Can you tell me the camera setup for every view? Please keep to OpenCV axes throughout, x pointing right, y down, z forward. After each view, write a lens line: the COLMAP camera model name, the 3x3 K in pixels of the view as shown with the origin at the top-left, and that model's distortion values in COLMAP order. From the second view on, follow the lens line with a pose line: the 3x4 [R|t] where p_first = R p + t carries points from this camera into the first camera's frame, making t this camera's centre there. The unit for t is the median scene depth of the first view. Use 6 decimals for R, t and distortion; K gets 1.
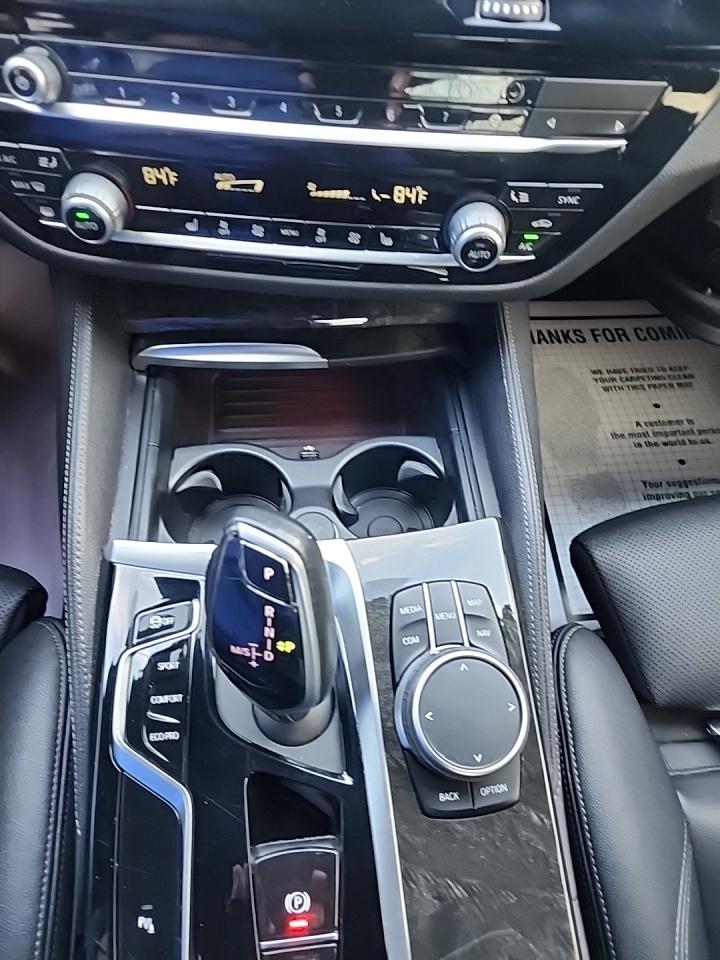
lens RADIAL K [[612.4, 0, 360.0], [0, 612.4, 480.0], [0, 0, 1]] dist [0.052132, -0.003475]
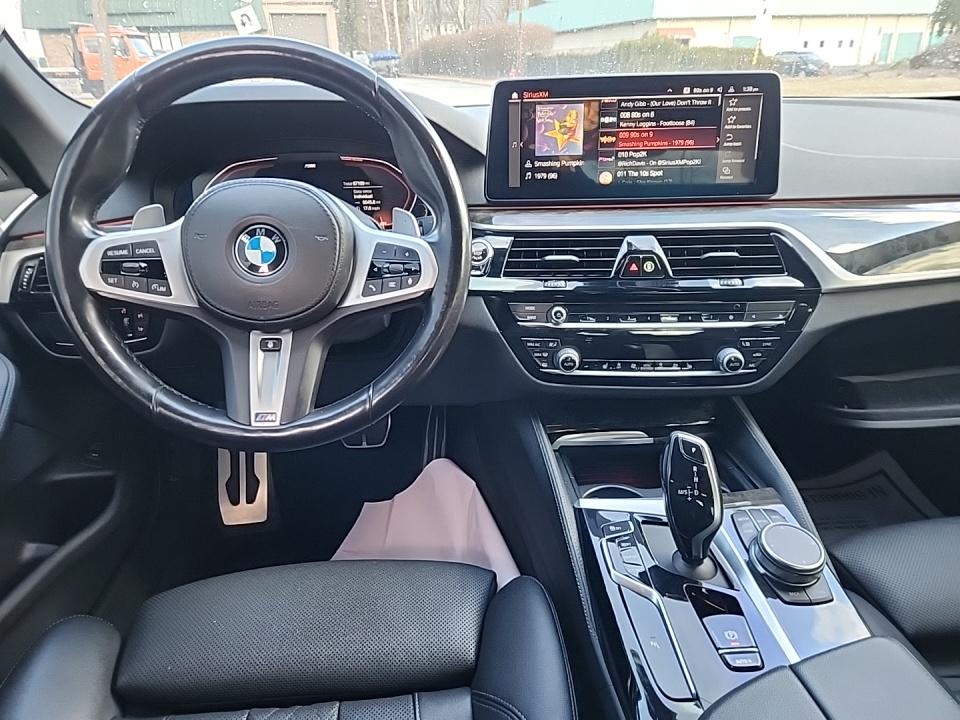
lens RADIAL K [[612.4, 0, 480.0], [0, 612.4, 360.0], [0, 0, 1]] dist [0.052132, -0.003475]
pose [[0.996210, -0.061610, -0.061397, -0.638364], [0.015336, 0.819238, -0.573249, 0.972719], [0.085616, 0.570135, 0.817078, -1.032261]]
